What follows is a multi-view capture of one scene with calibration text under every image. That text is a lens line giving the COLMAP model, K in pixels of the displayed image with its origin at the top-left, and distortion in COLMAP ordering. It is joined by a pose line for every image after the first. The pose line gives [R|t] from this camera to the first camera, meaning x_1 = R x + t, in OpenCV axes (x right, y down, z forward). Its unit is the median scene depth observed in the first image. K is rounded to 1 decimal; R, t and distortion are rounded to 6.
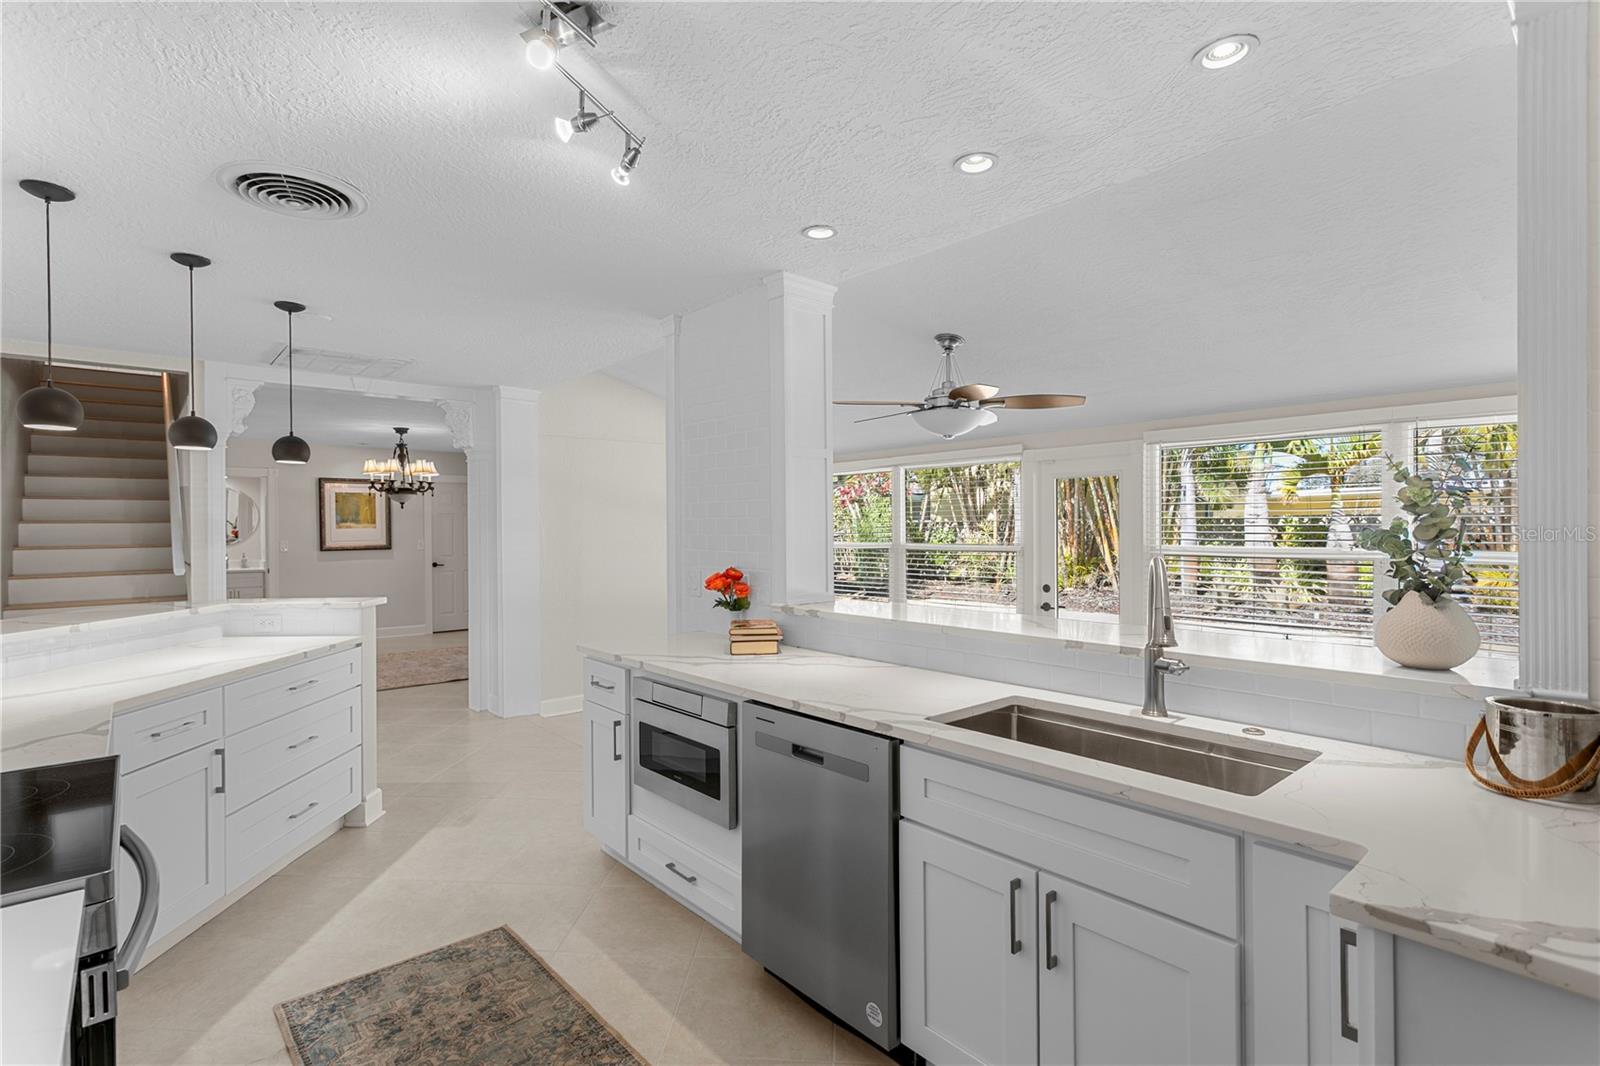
lens RADIAL K [[760.8, 0, 805.8], [0, 760.8, 530.7], [0, 0, 1]] dist [0.000196, 0.001906]
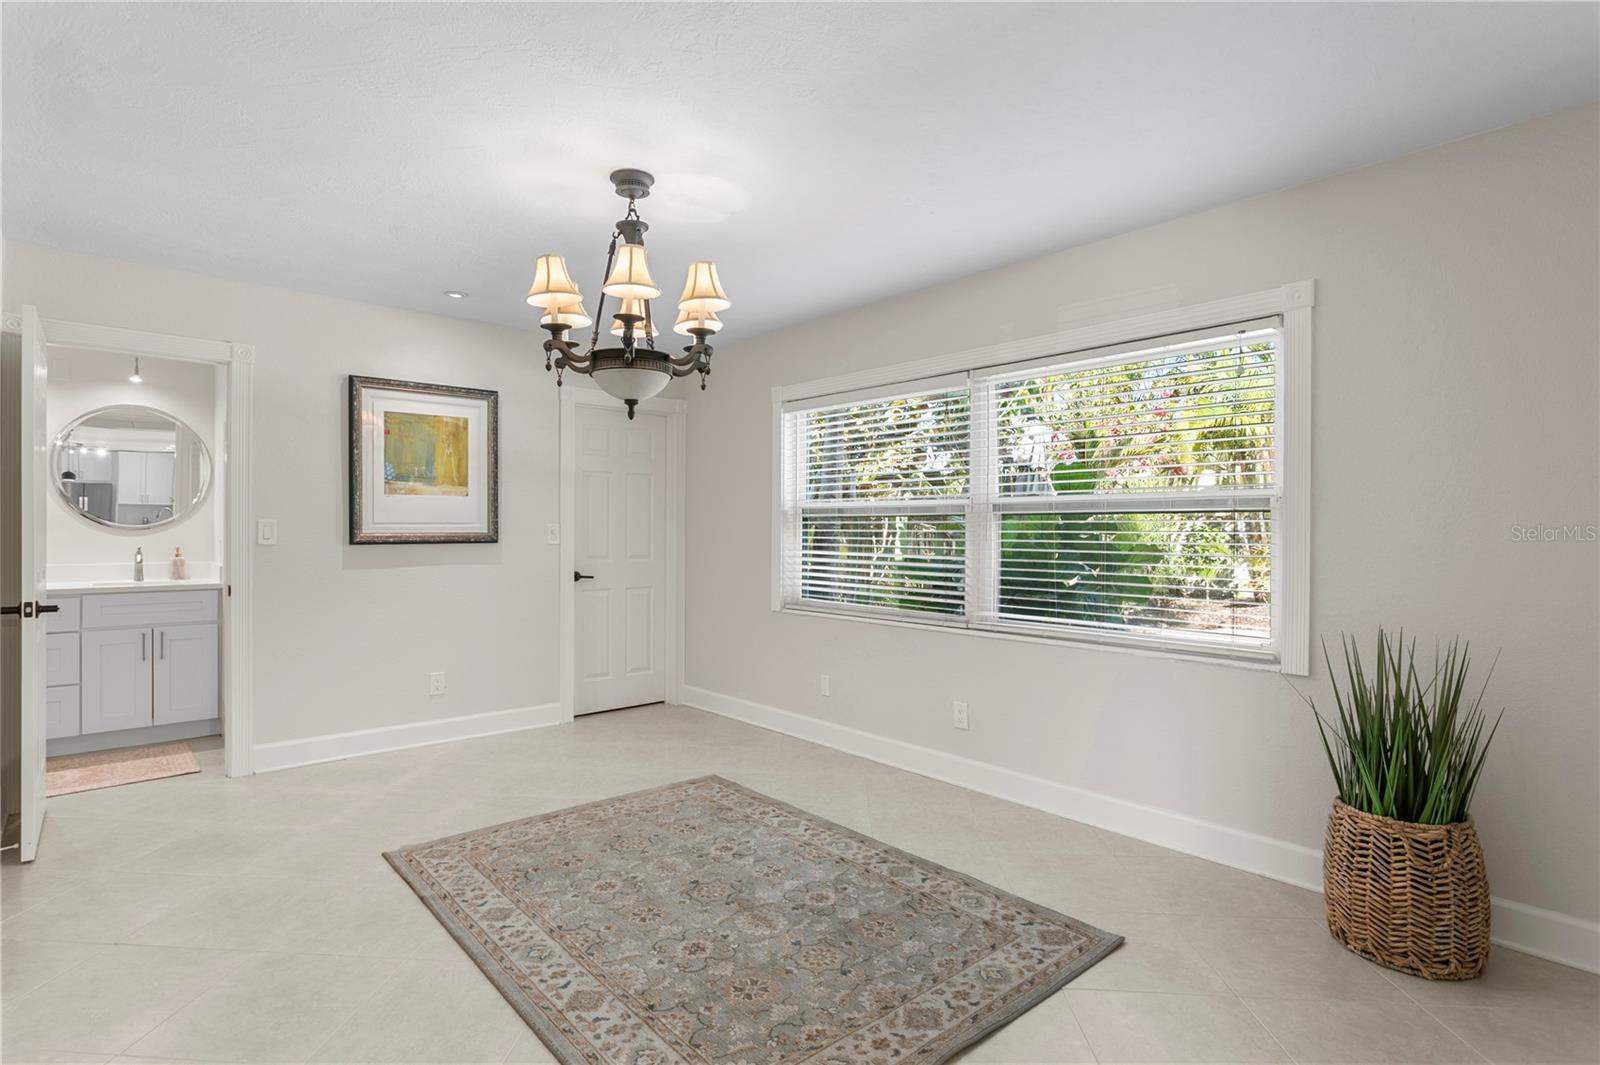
lens RADIAL K [[803.5, 0, 792.8], [0, 803.5, 533.2], [0, 0, 1]] dist [0.003791, 0.000708]
pose [[0.999899, 0.014133, 0.001247, -0.381128], [-0.014146, 0.999846, 0.010392, 0.011461], [-0.001100, -0.010409, 0.999945, 0.533732]]
